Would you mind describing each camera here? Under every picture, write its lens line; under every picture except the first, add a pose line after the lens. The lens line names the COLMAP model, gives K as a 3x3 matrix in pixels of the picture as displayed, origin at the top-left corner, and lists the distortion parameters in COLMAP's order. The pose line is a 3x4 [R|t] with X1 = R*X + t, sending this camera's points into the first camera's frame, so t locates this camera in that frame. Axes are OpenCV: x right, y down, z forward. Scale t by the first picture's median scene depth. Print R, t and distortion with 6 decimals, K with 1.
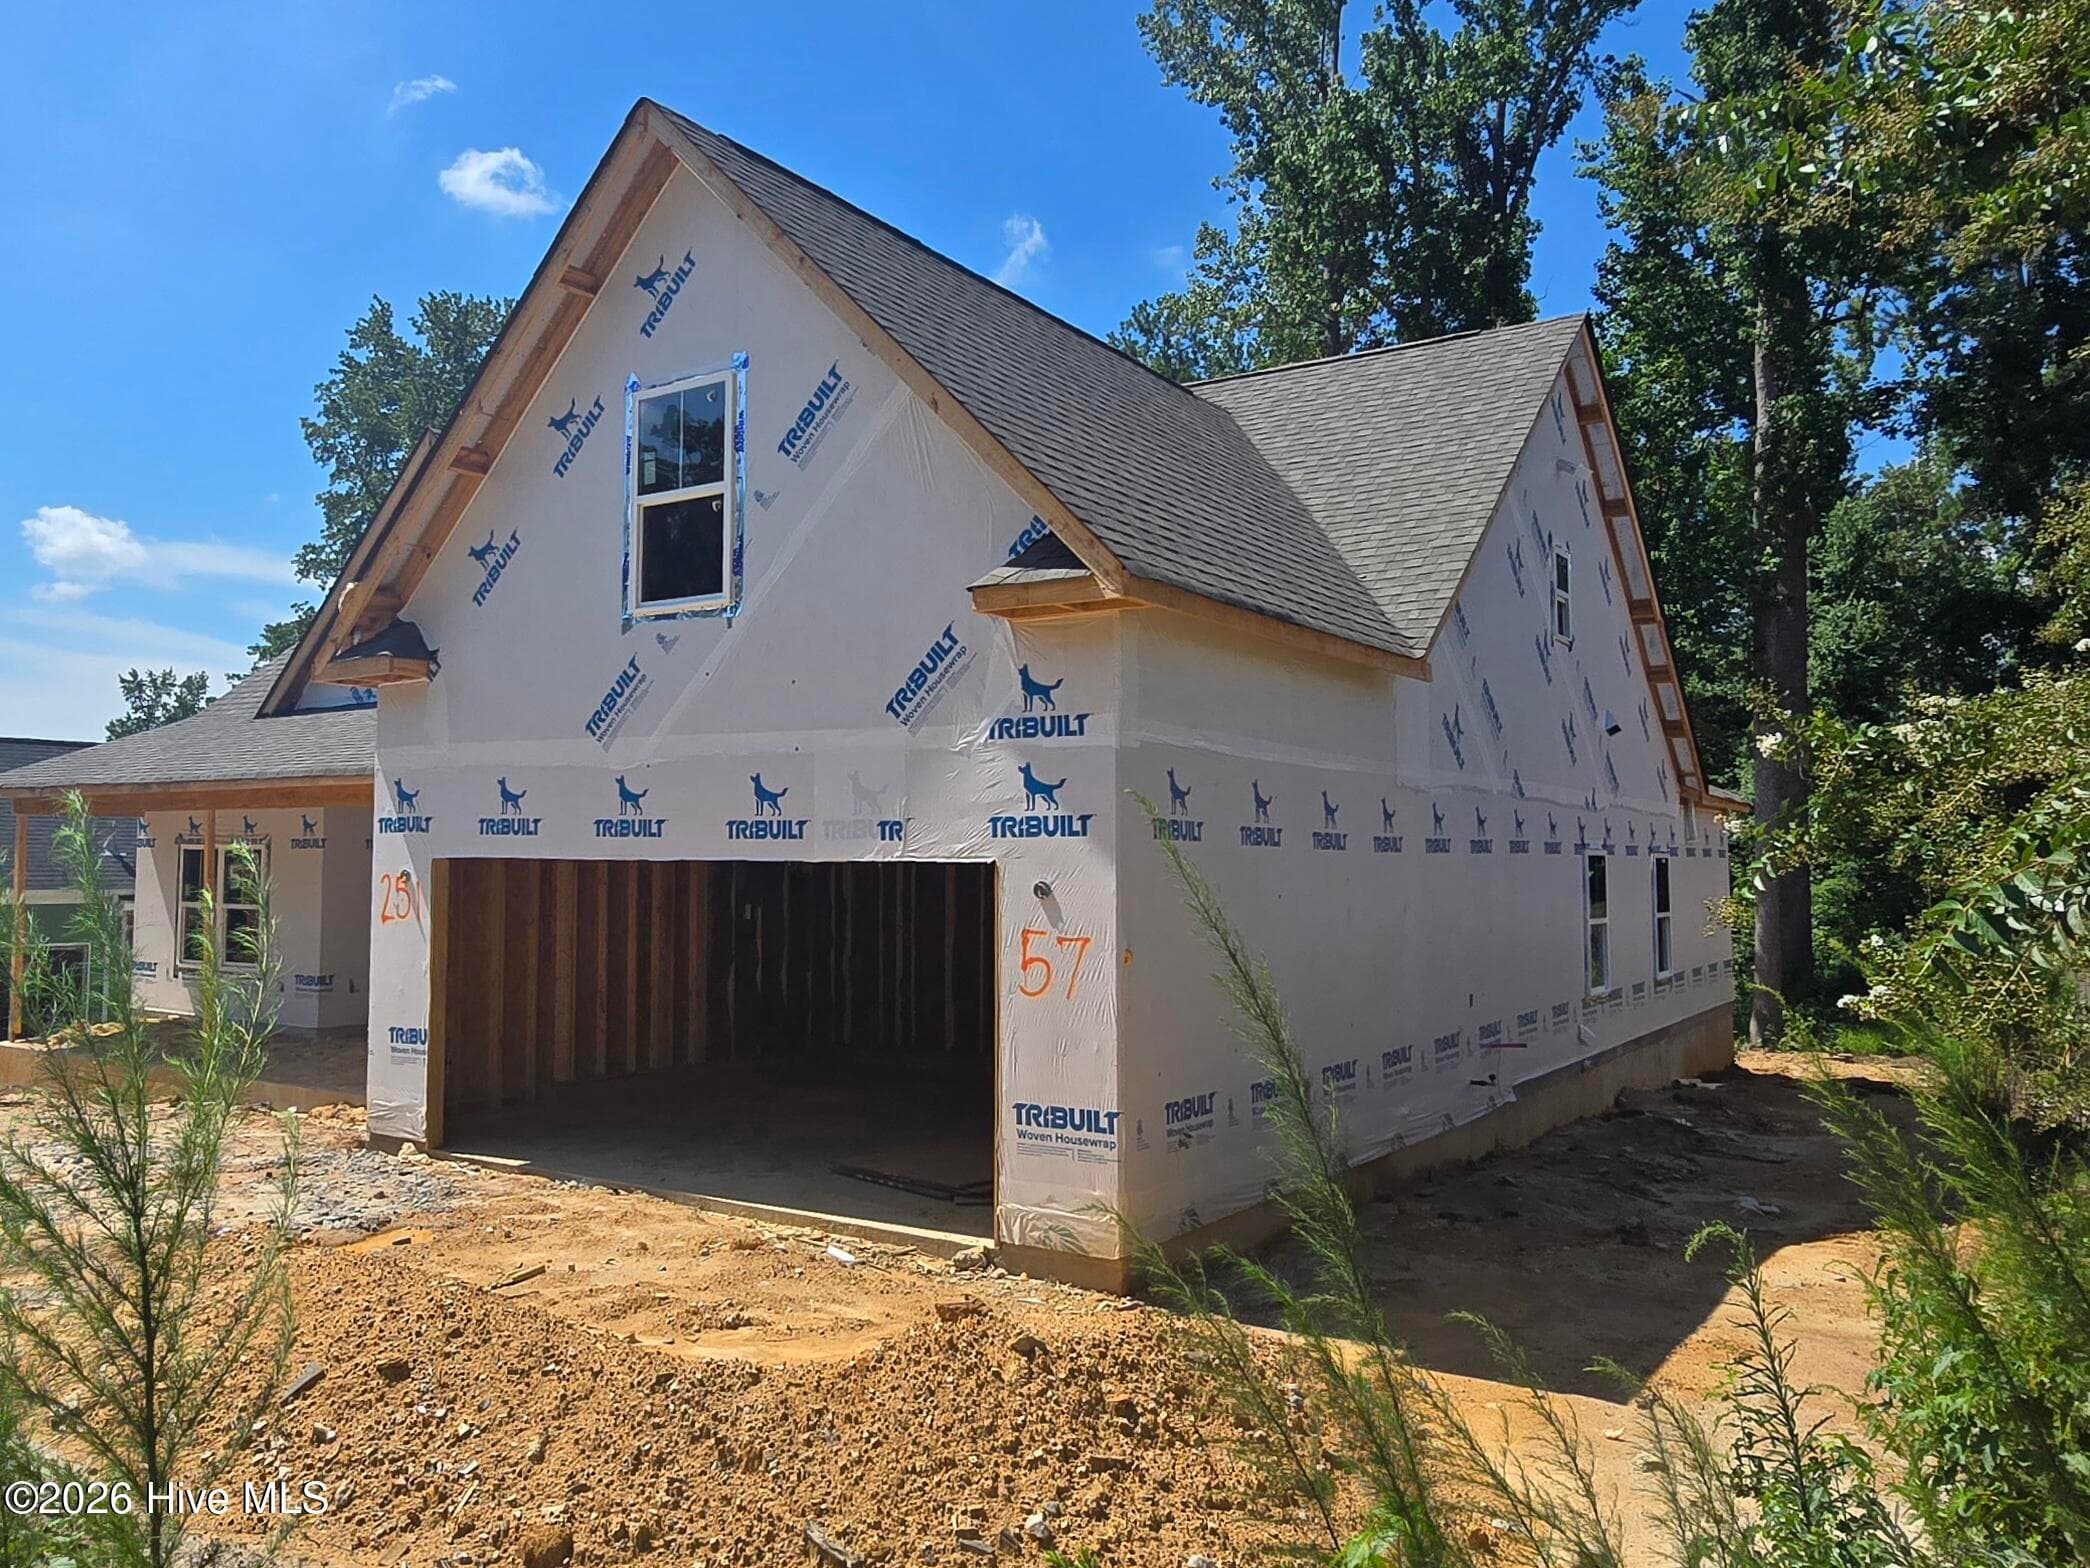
lens RADIAL K [[1641.2, 0, 828.7], [0, 1641.2, 727.9], [0, 0, 1]] dist [-0.000533, 0.005439]
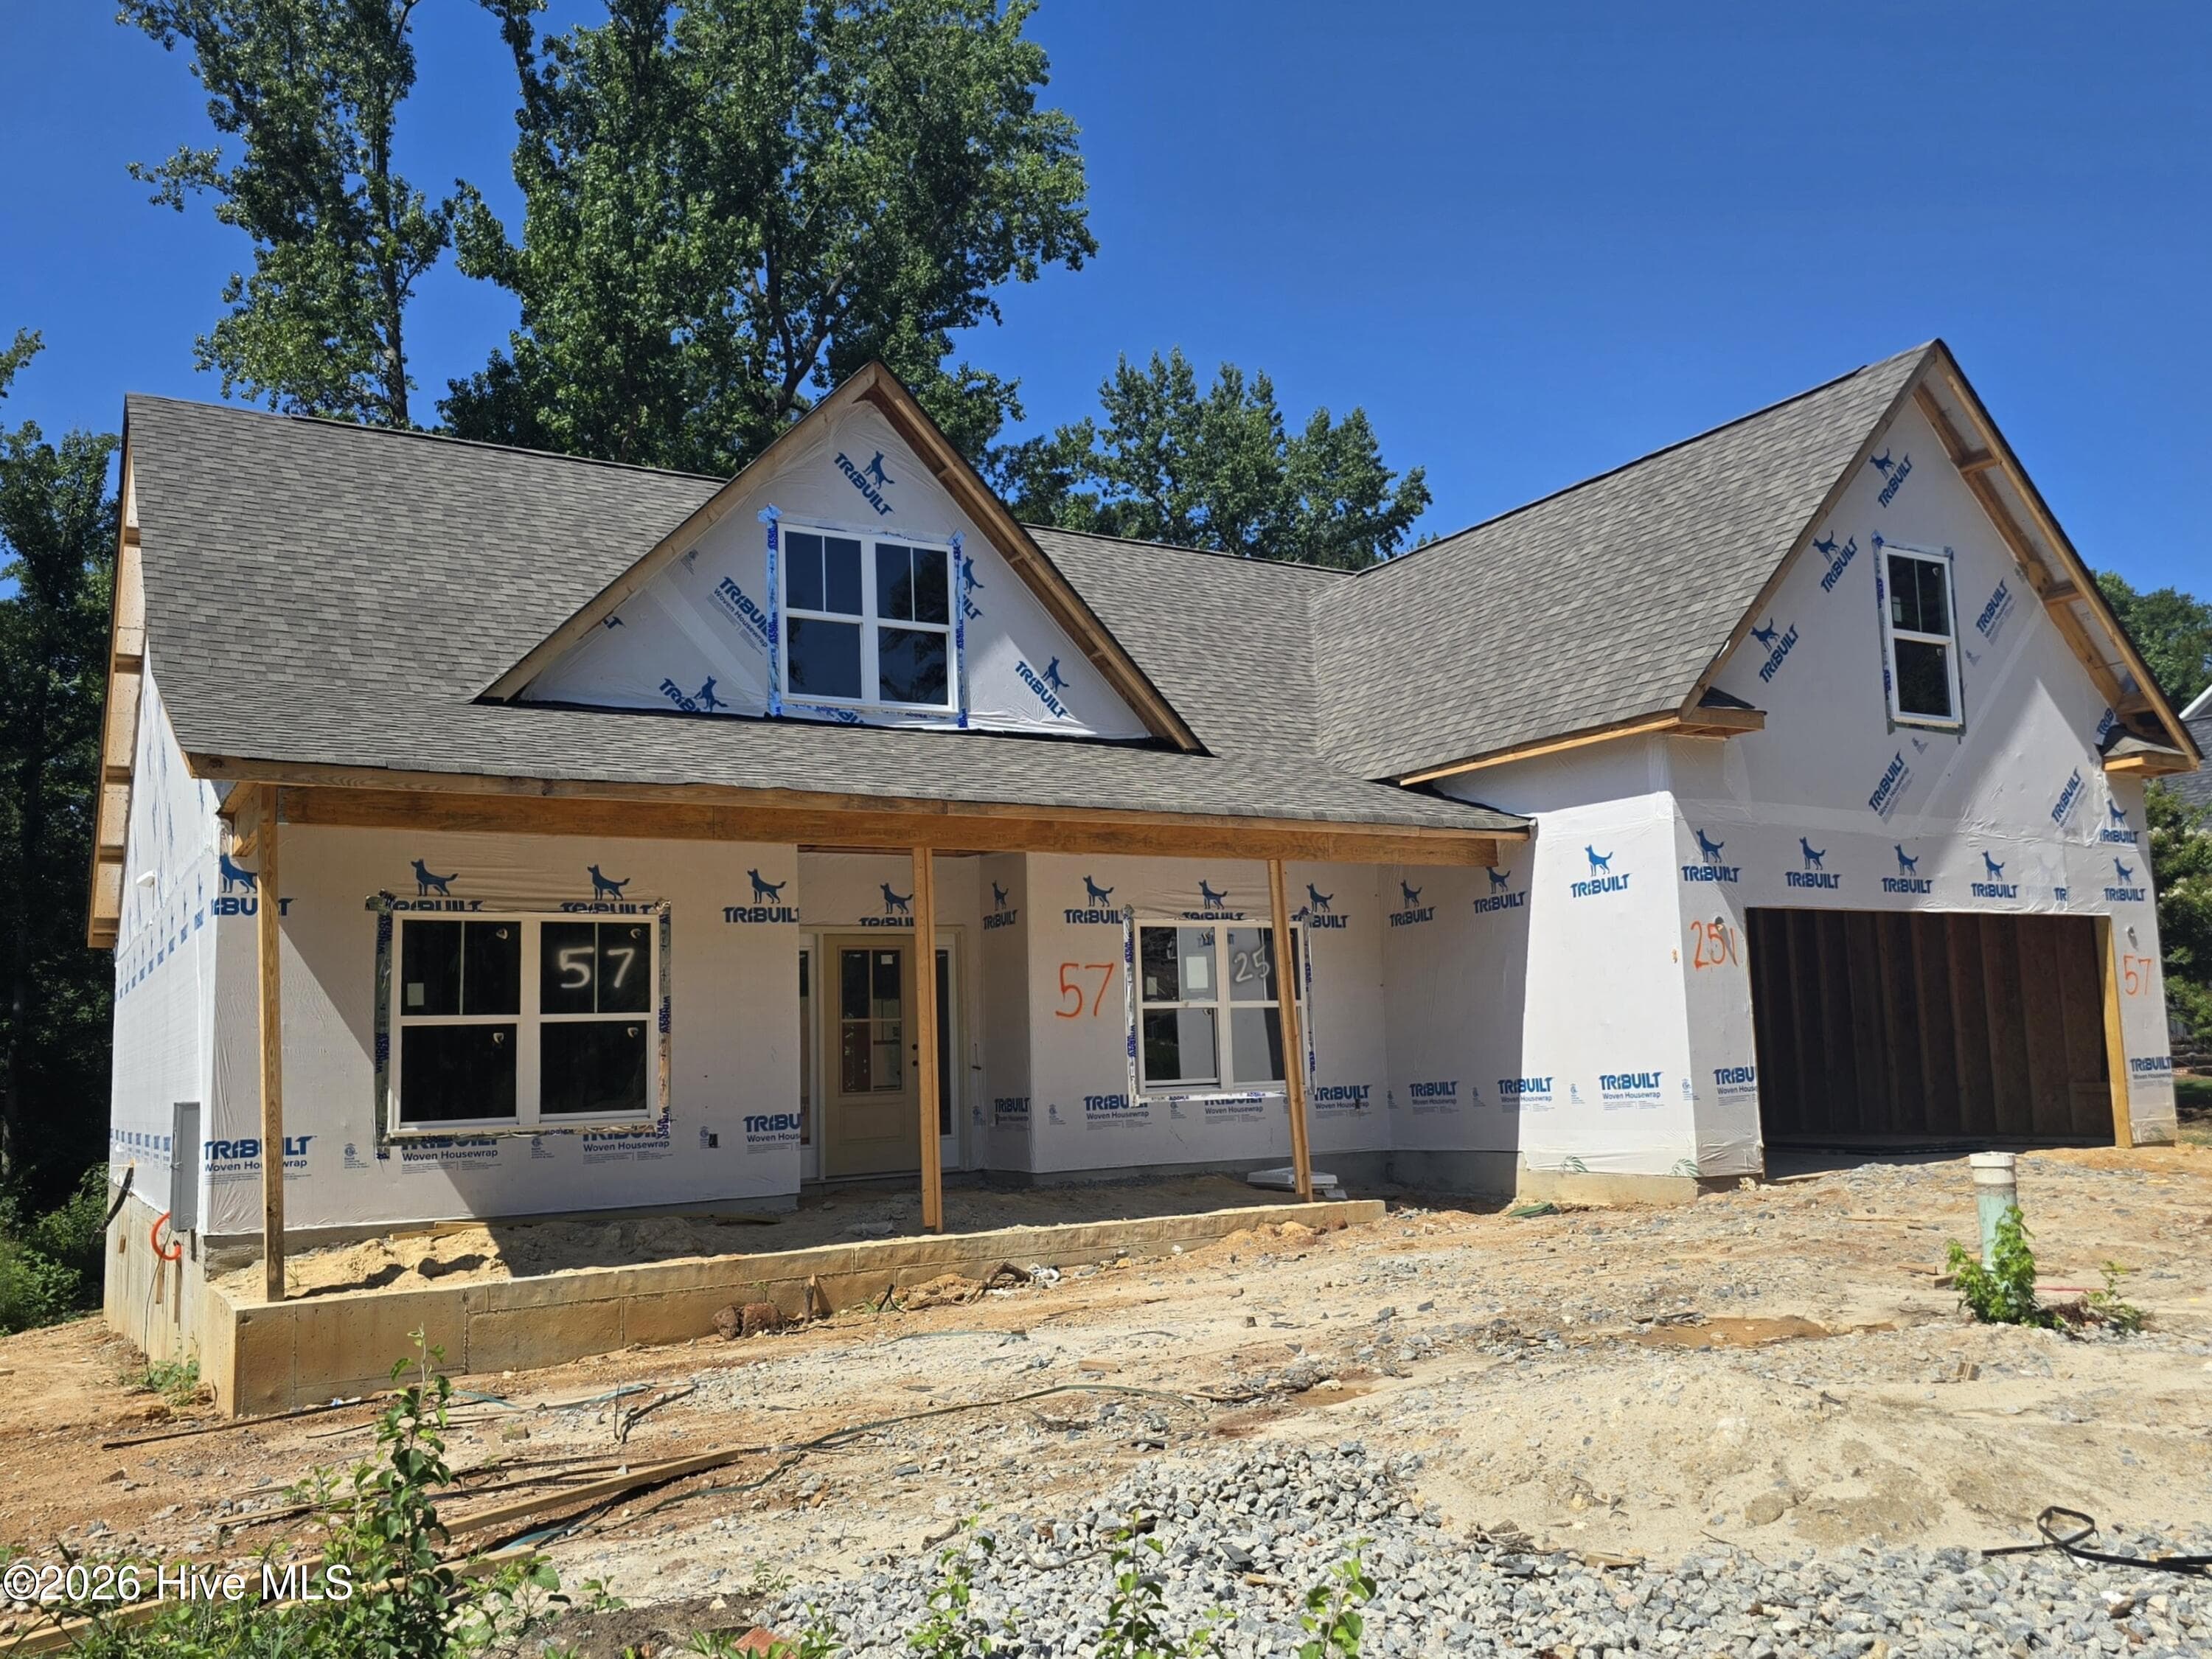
lens RADIAL K [[1832.9, 0, 1174.0], [0, 1832.9, 834.1], [0, 0, 1]] dist [0.081092, -0.093067]
pose [[0.350059, 0.098334, 0.931552, -1.632583], [-0.038112, 0.995146, -0.090725, 0.170058], [-0.935952, -0.003744, 0.352108, 1.009664]]
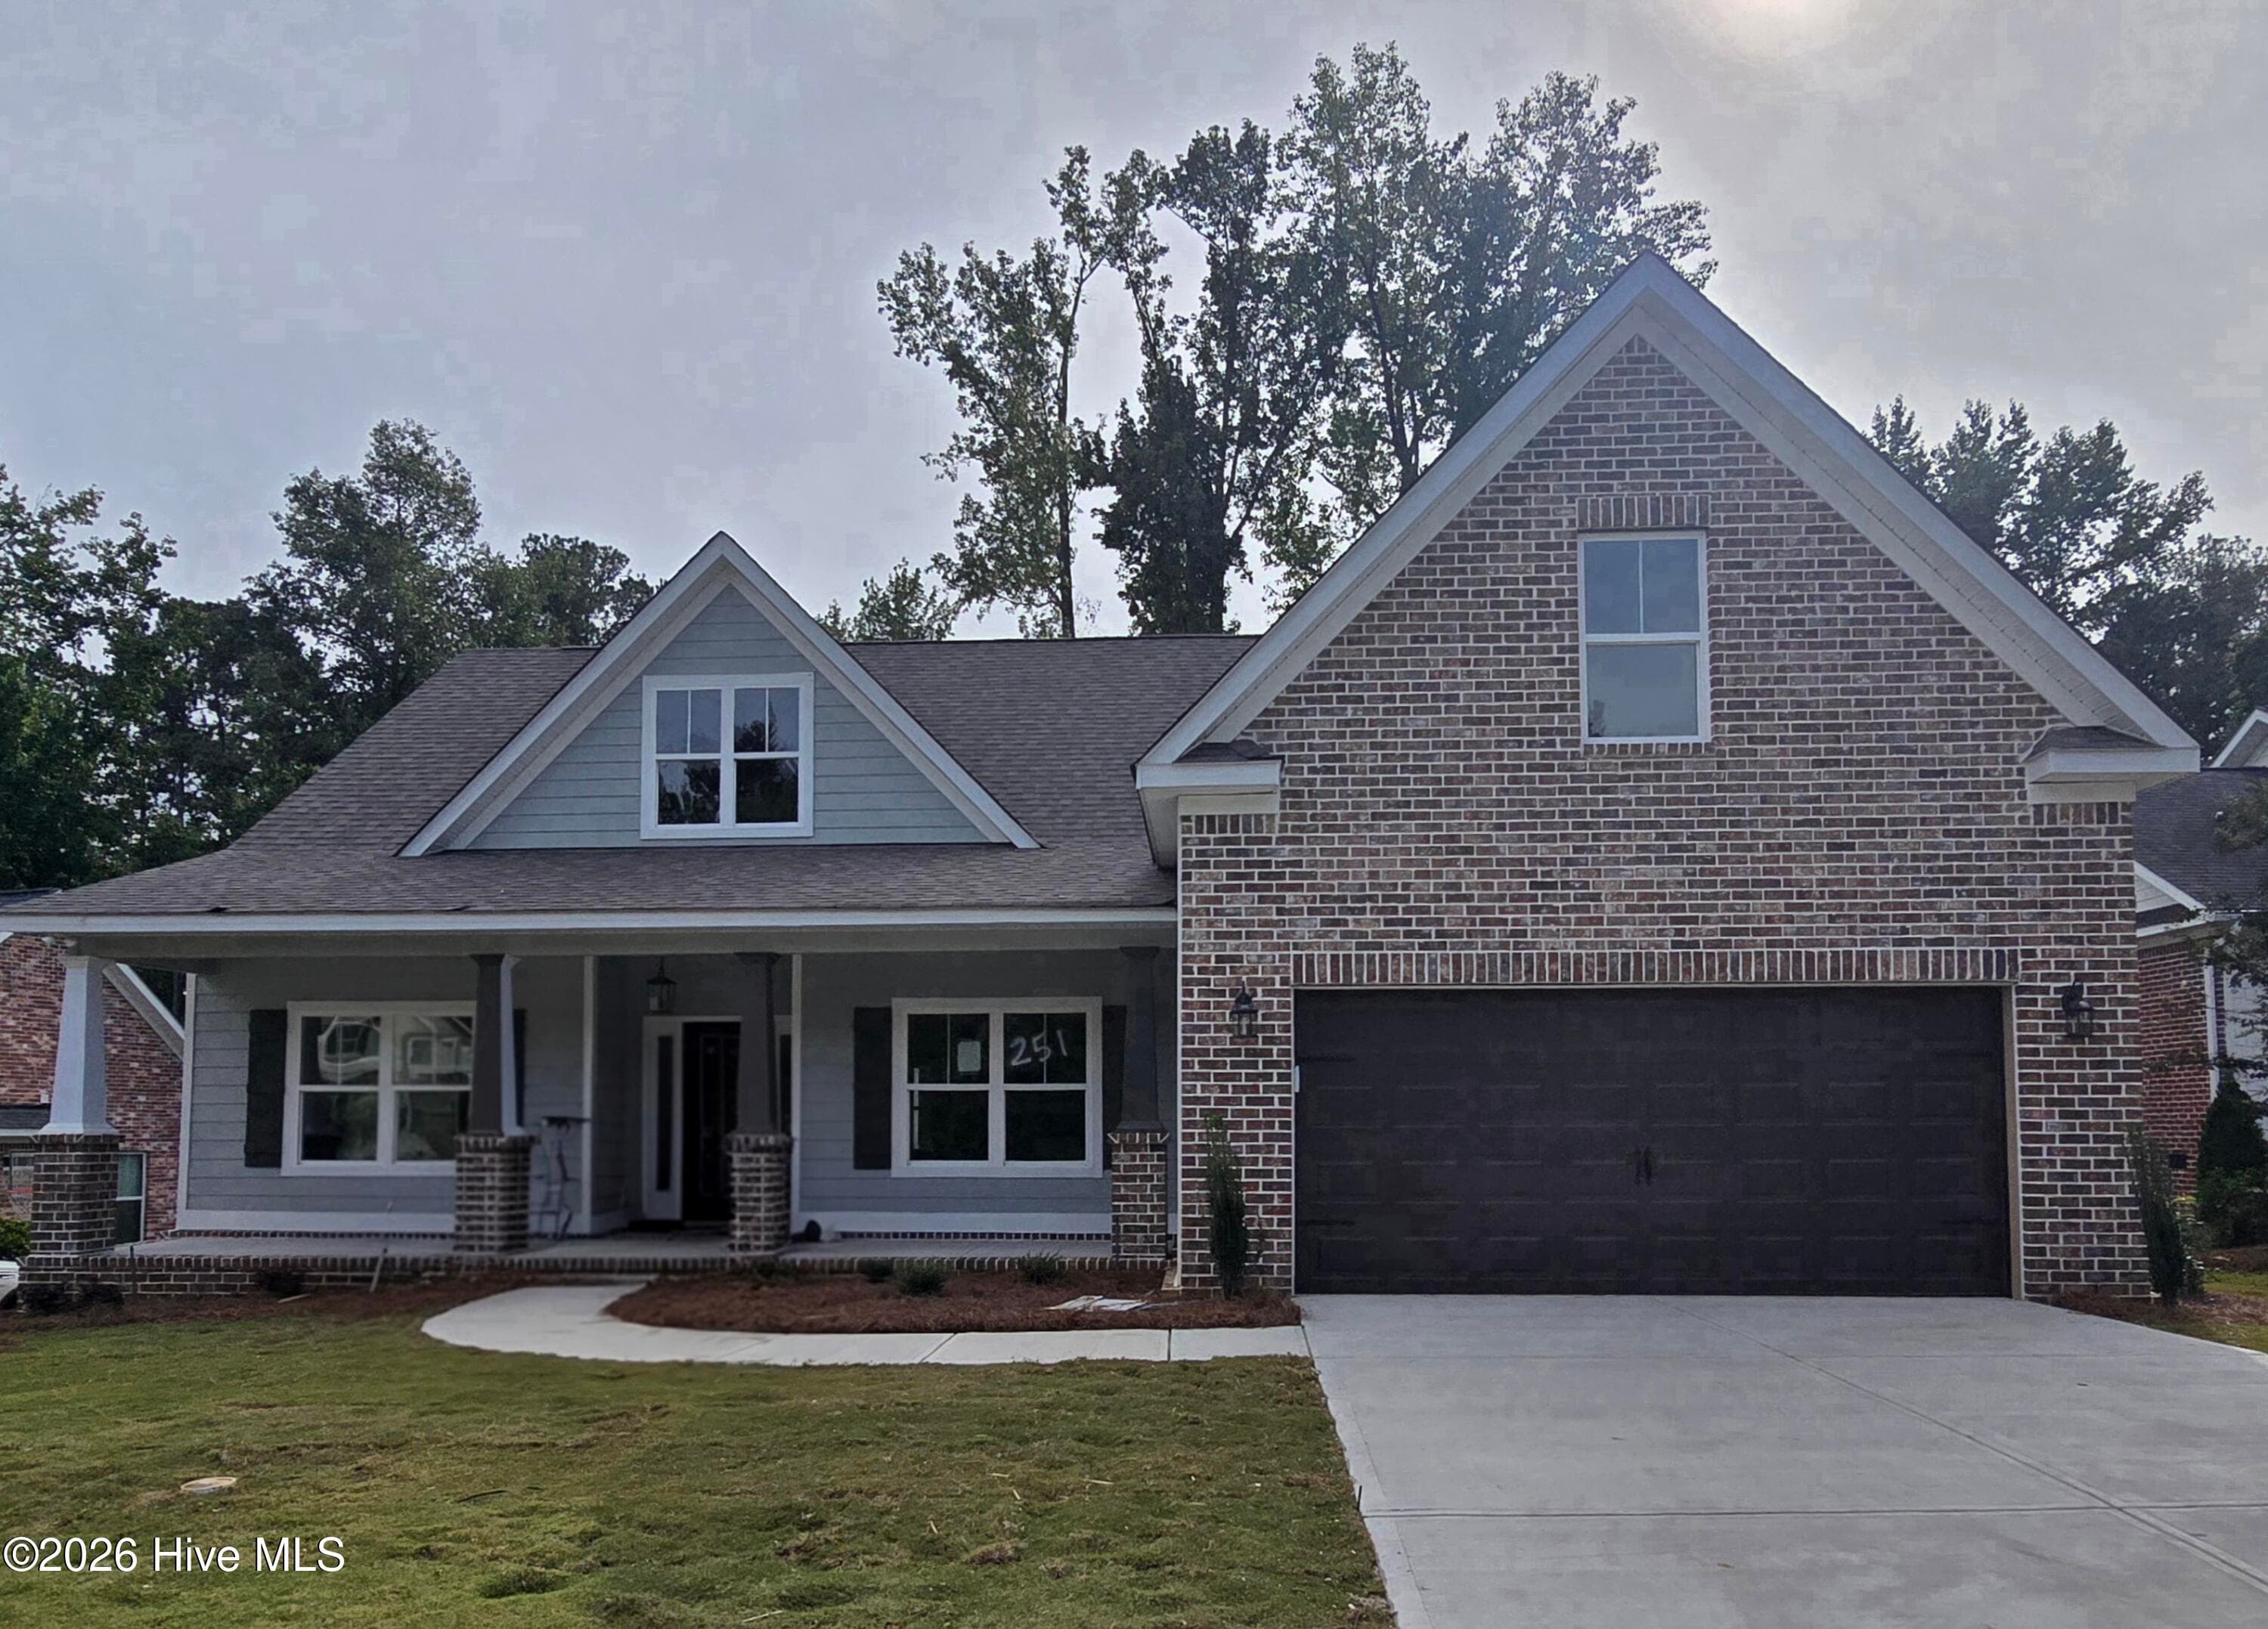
lens RADIAL K [[1556.0, 0, 1131.4], [0, 1556.0, 1018.9], [0, 0, 1]] dist [-0.004384, 0.004810]
pose [[0.829466, 0.032465, 0.557613, -0.883962], [-0.039289, 0.999228, 0.000267, 0.110547], [-0.557174, -0.022129, 0.830101, 0.342151]]
